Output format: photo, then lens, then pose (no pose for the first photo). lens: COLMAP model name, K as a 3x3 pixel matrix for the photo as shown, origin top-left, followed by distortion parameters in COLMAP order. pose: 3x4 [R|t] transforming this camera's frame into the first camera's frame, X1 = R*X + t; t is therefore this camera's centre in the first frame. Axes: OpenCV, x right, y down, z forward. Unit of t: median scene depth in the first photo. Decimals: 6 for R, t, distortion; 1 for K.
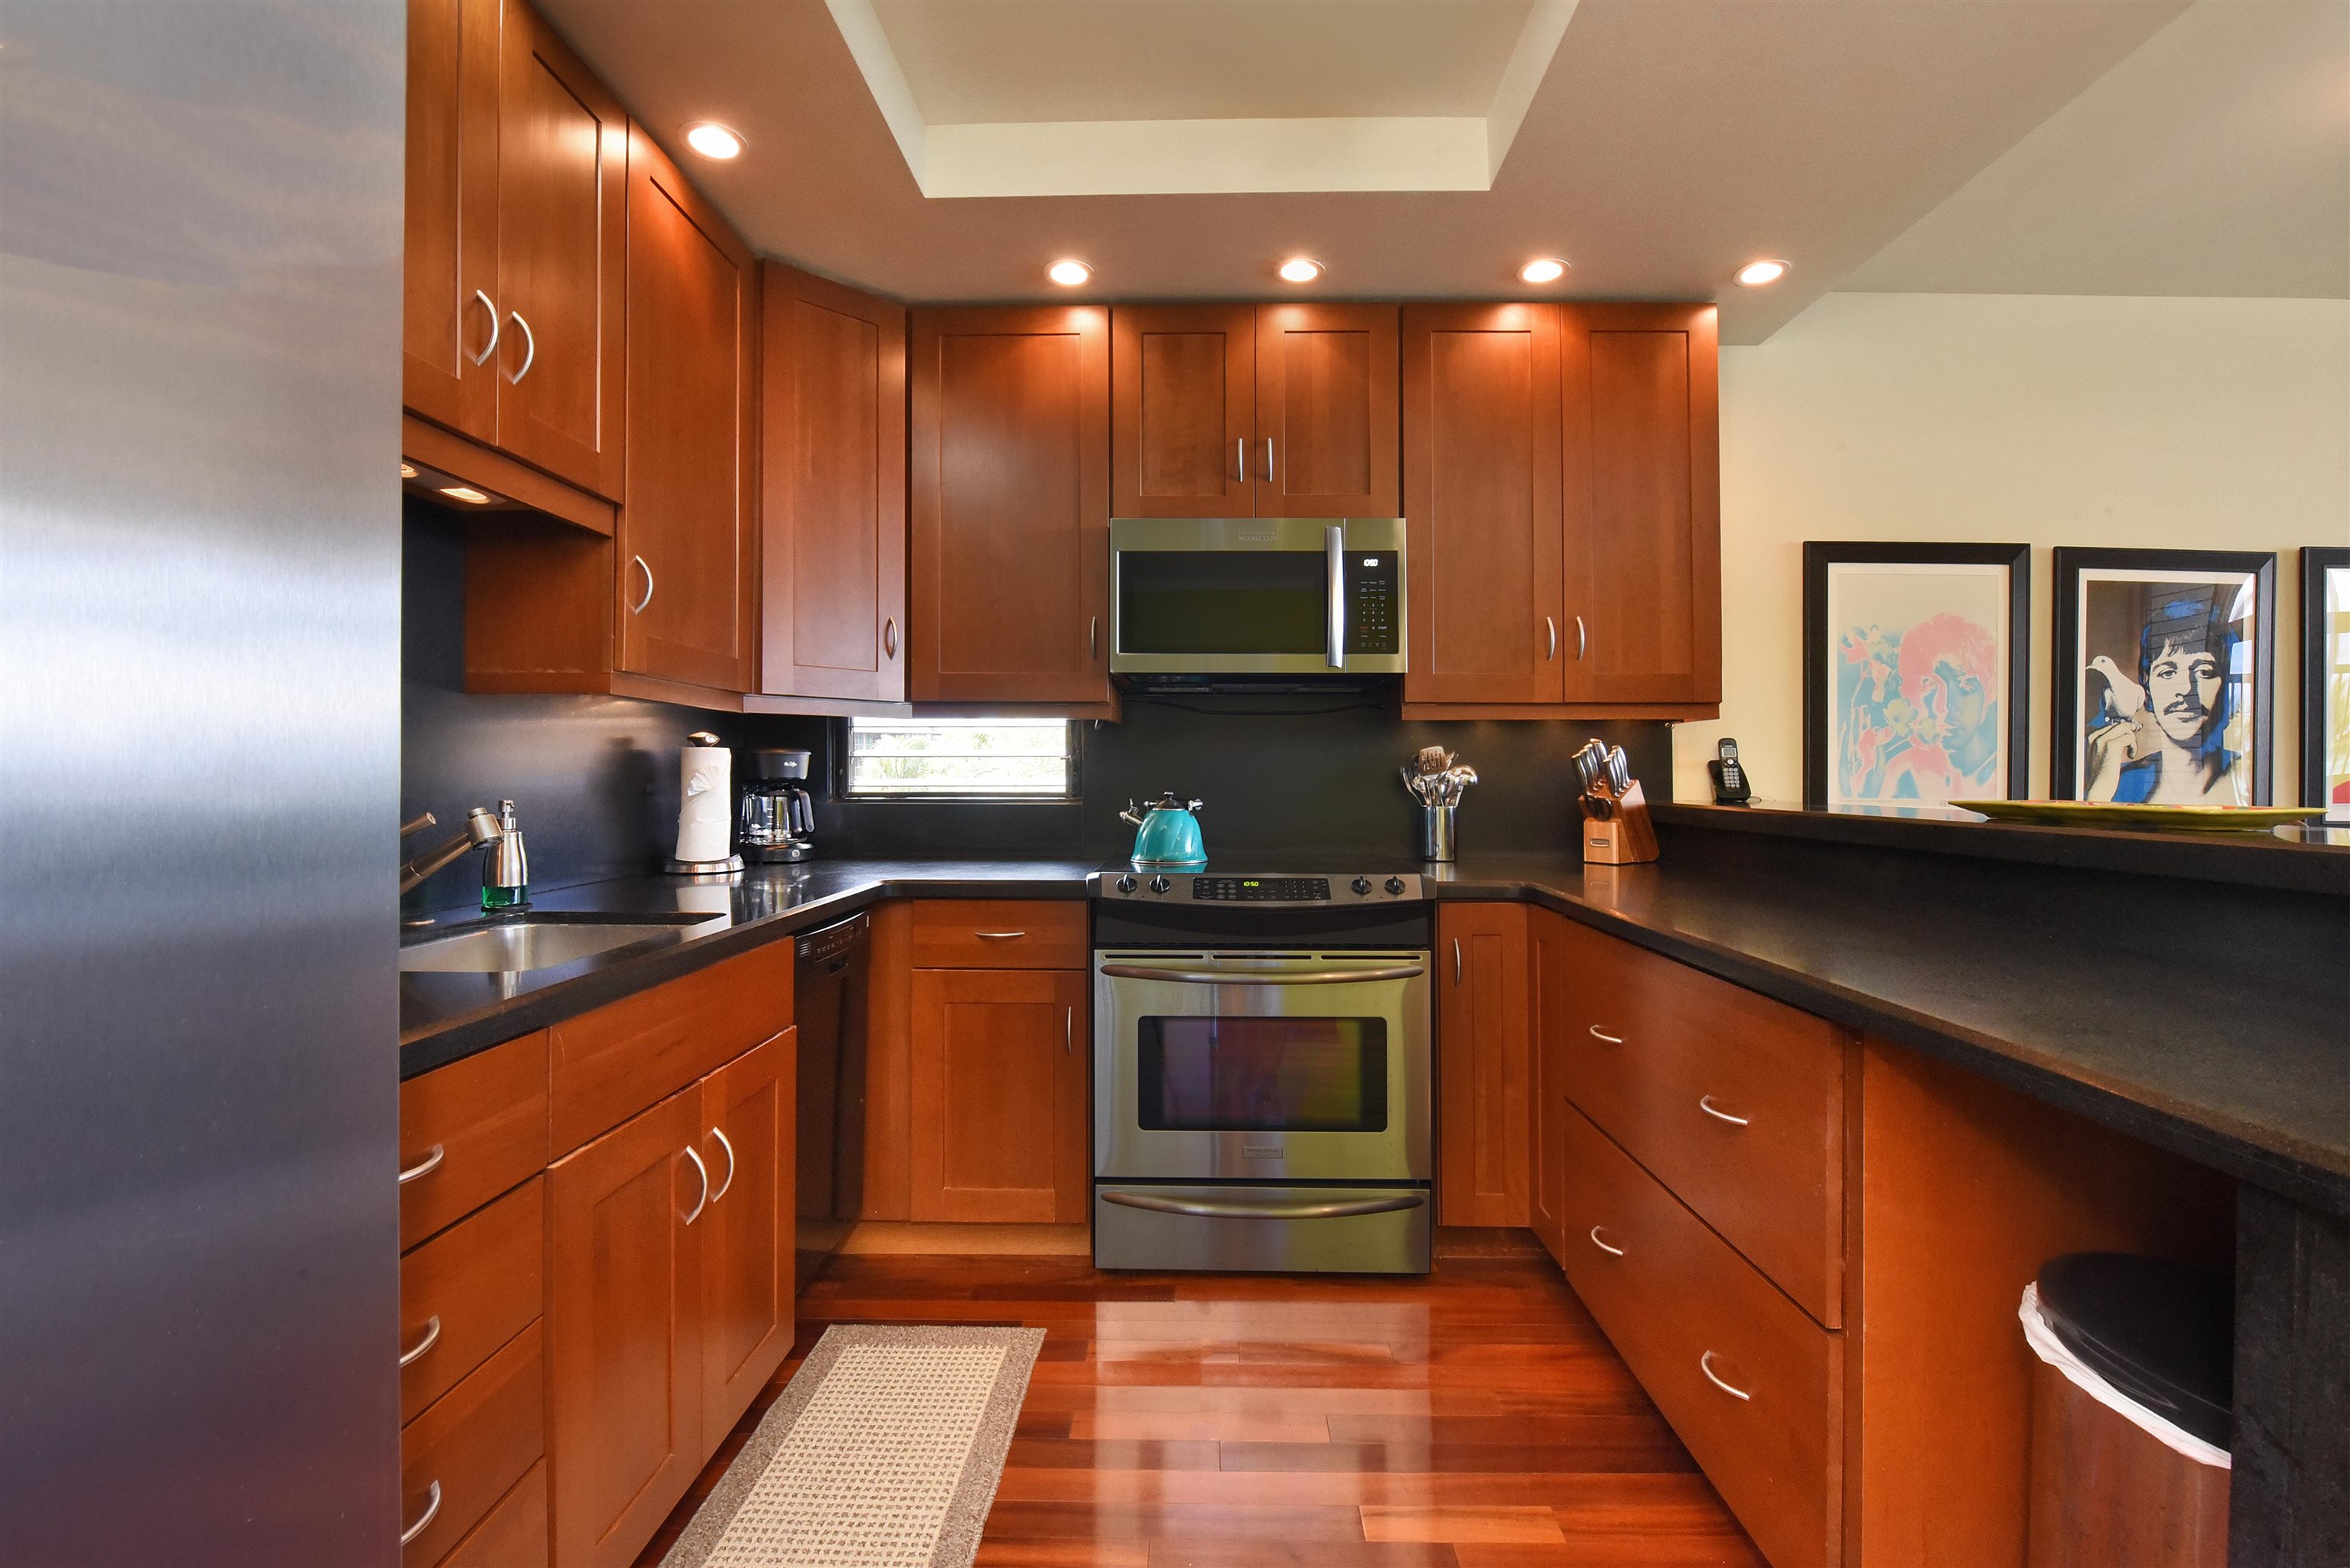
lens RADIAL K [[987.2, 0, 1172.2], [0, 987.2, 770.4], [0, 0, 1]] dist [-0.012301, -0.000418]
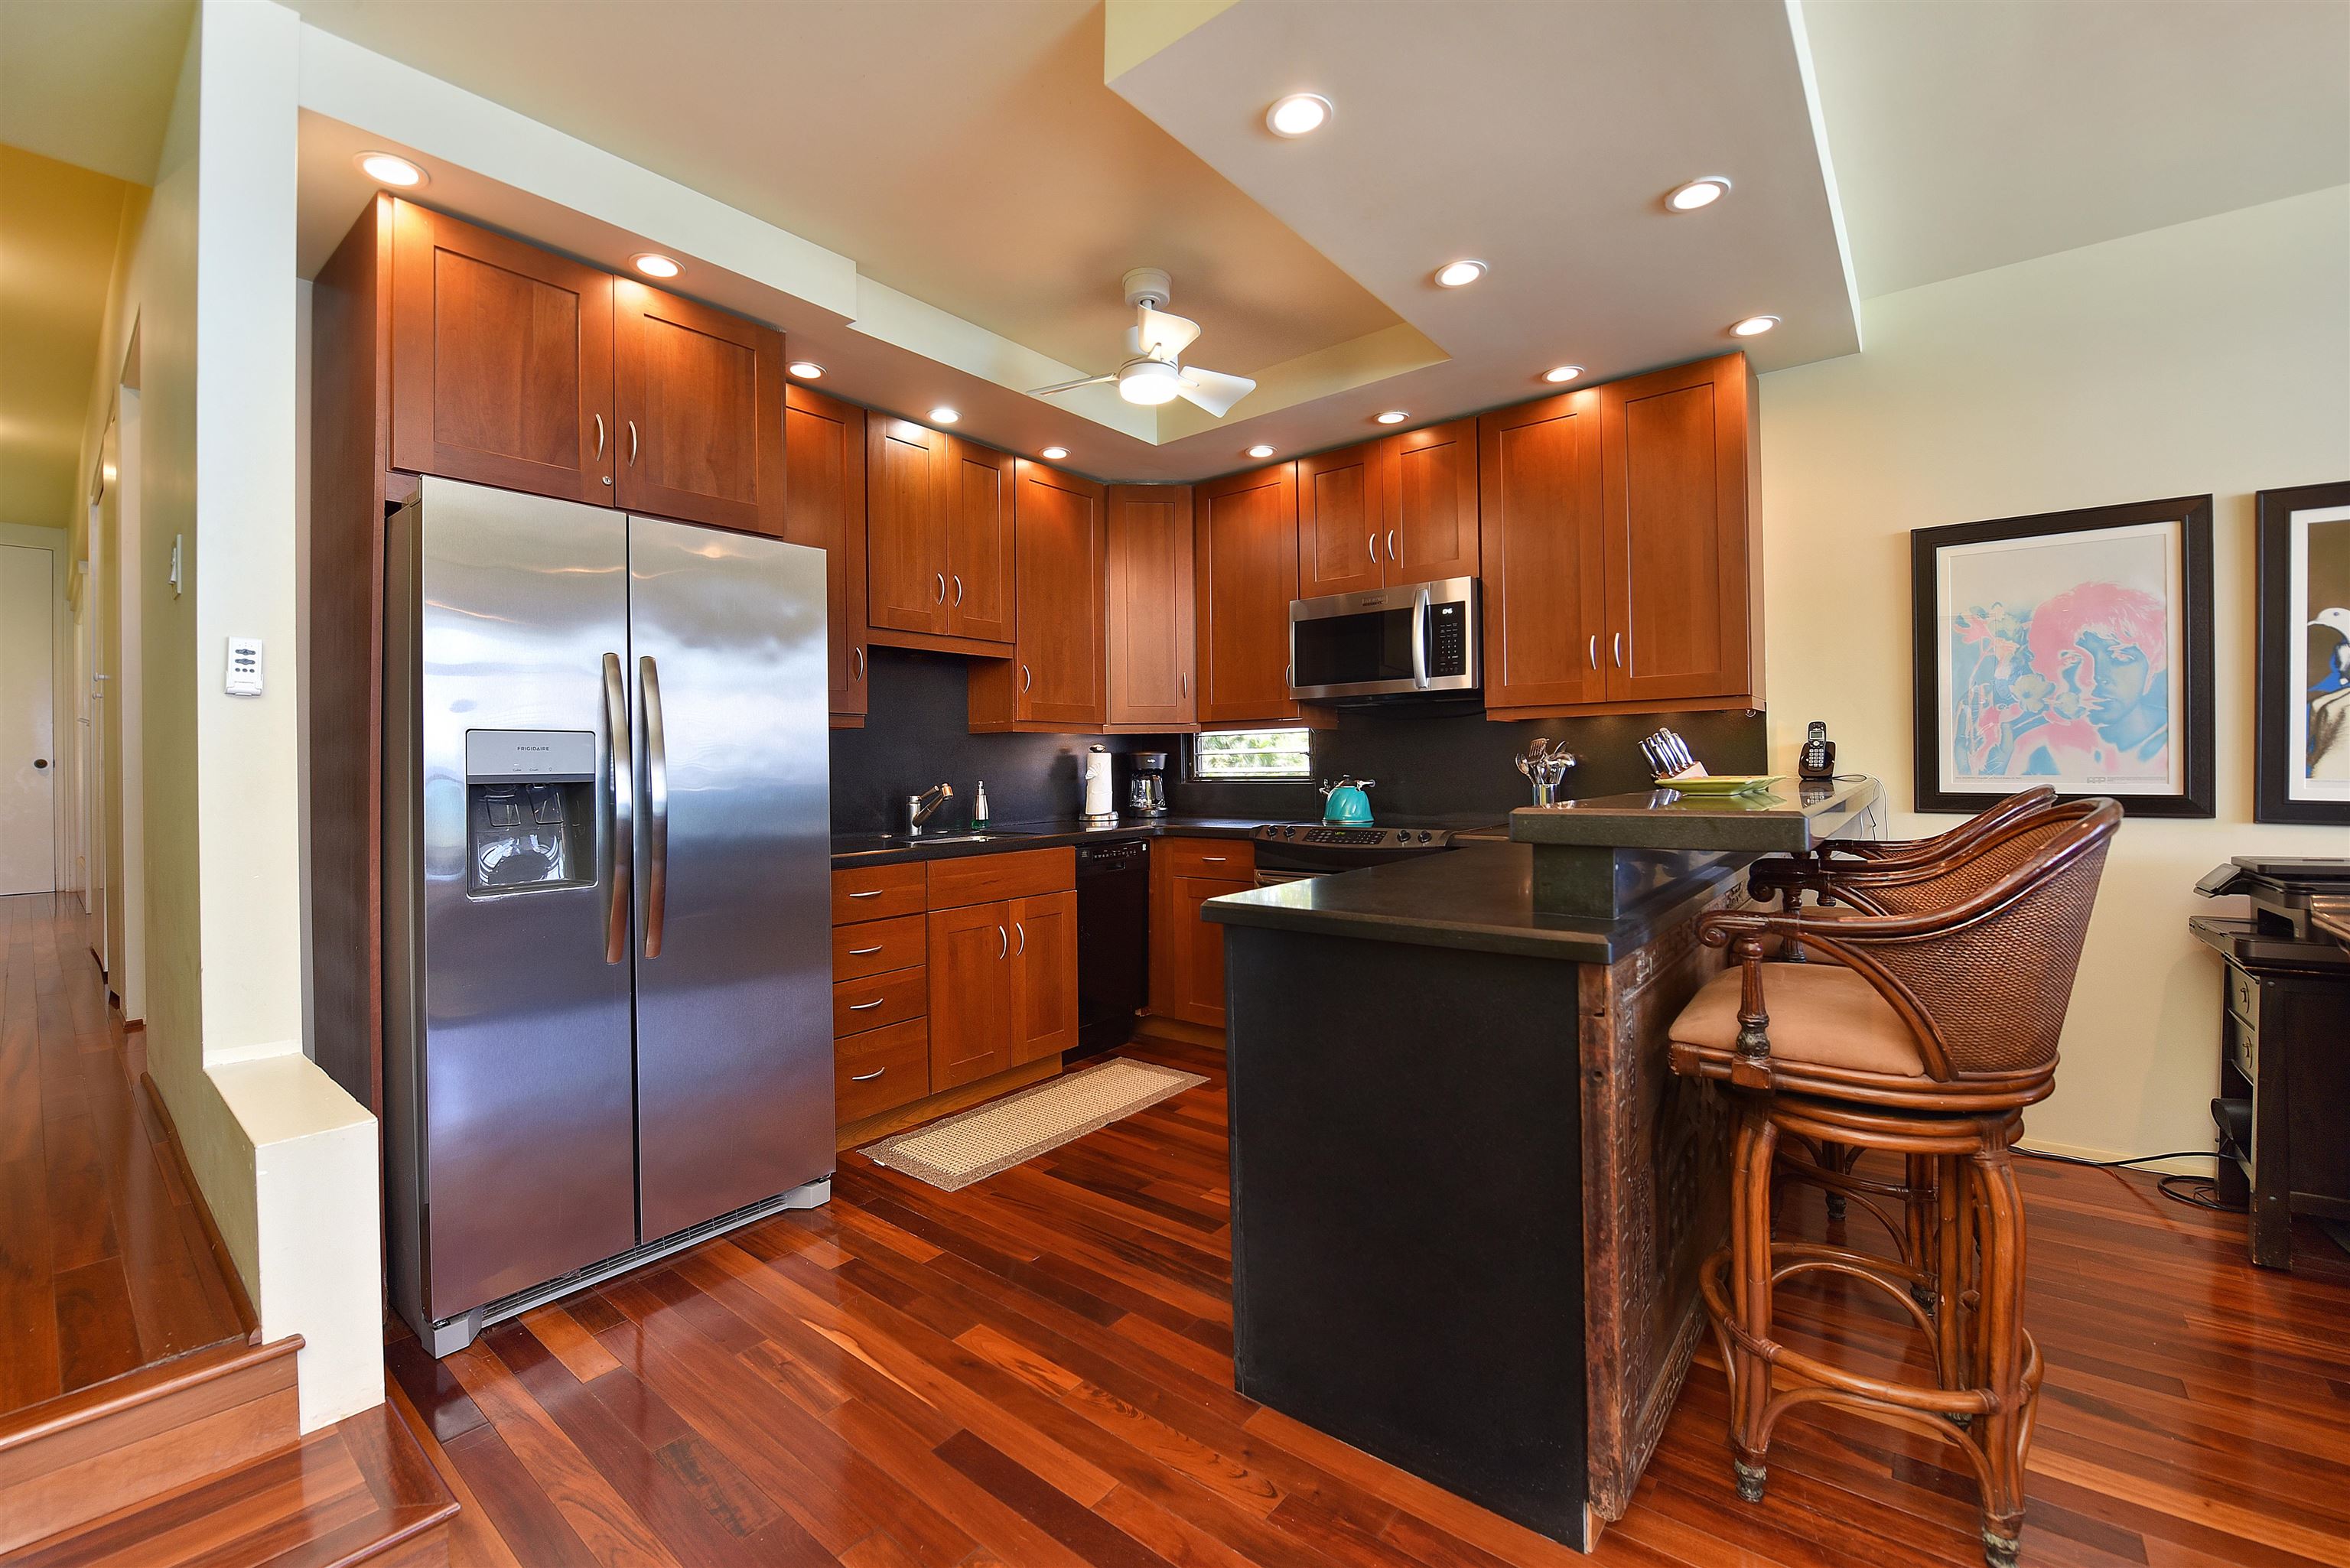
lens RADIAL K [[964.9, 0, 1168.7], [0, 964.9, 763.4], [0, 0, 1]] dist [-0.001361, -0.008584]
pose [[0.783981, -0.015742, -0.620585, 0.685980], [0.019768, 0.999805, -0.000388, -0.000237], [0.620470, -0.011963, 0.784139, -0.306982]]
